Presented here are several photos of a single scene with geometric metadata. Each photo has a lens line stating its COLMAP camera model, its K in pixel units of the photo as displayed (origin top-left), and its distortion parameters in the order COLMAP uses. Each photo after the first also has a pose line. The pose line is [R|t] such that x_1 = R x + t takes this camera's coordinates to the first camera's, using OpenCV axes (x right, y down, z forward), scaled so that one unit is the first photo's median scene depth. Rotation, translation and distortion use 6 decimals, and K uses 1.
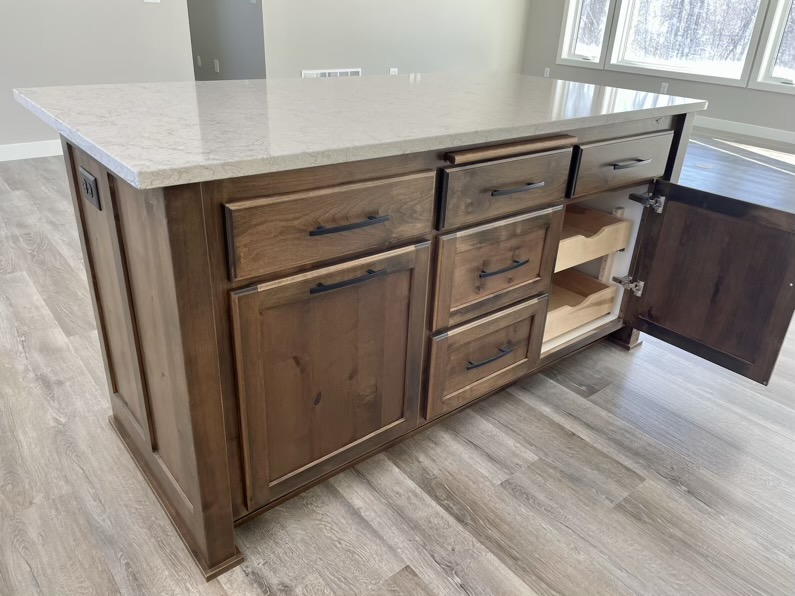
lens RADIAL K [[597.3, 0, 395.2], [0, 597.3, 284.5], [0, 0, 1]] dist [0.078529, -0.093744]
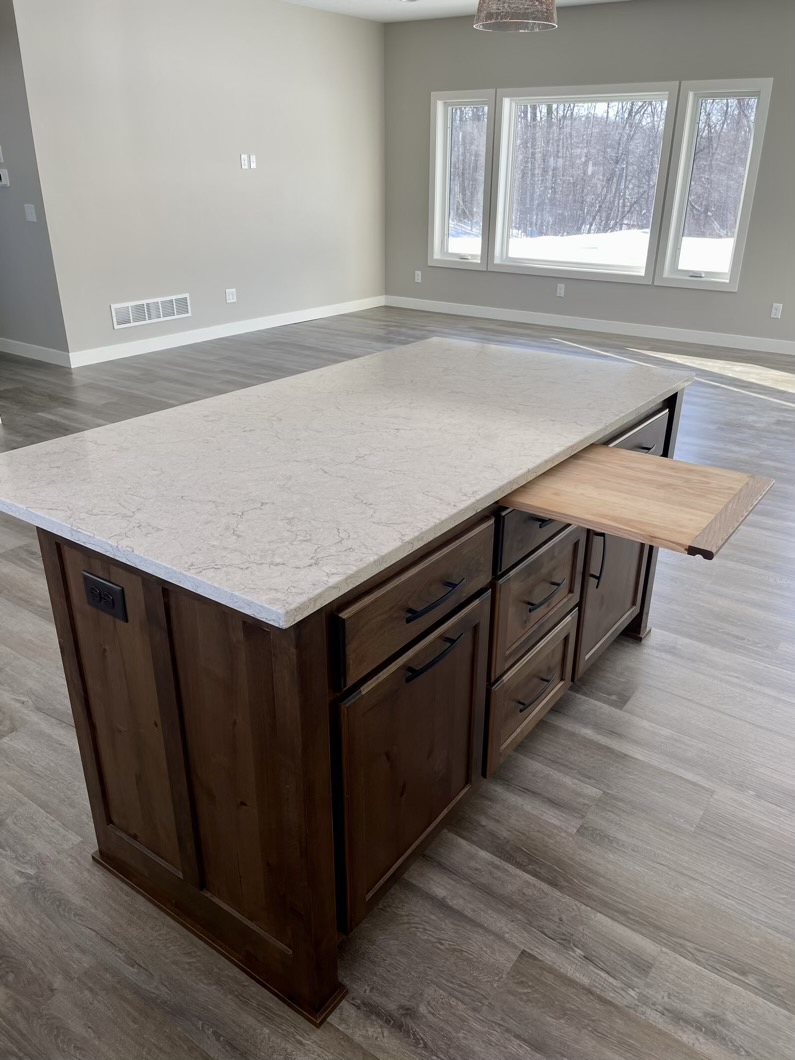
lens RADIAL K [[796.3, 0, 397.5], [0, 796.3, 530.0], [0, 0, 1]] dist [0.078529, -0.093744]
pose [[0.966287, -0.141460, 0.215123, -0.298895], [0.143265, 0.989658, 0.007262, -0.175342], [-0.213926, 0.023803, 0.976560, -0.143225]]
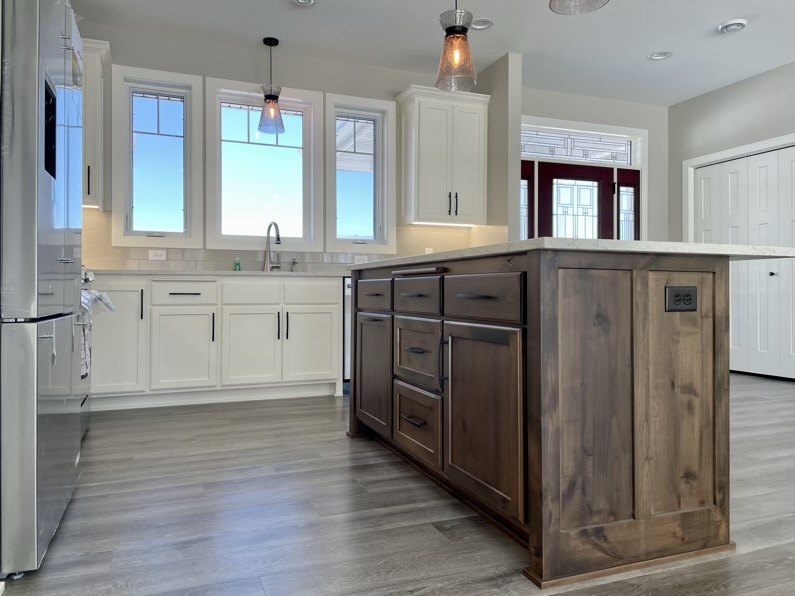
lens RADIAL K [[597.3, 0, 395.2], [0, 597.3, 284.5], [0, 0, 1]] dist [0.078529, -0.093744]
pose [[-0.306430, -0.057254, -0.950170, 1.700019], [-0.418290, 0.904750, 0.080381, -0.287841], [0.855064, 0.422078, -0.301191, 1.422911]]
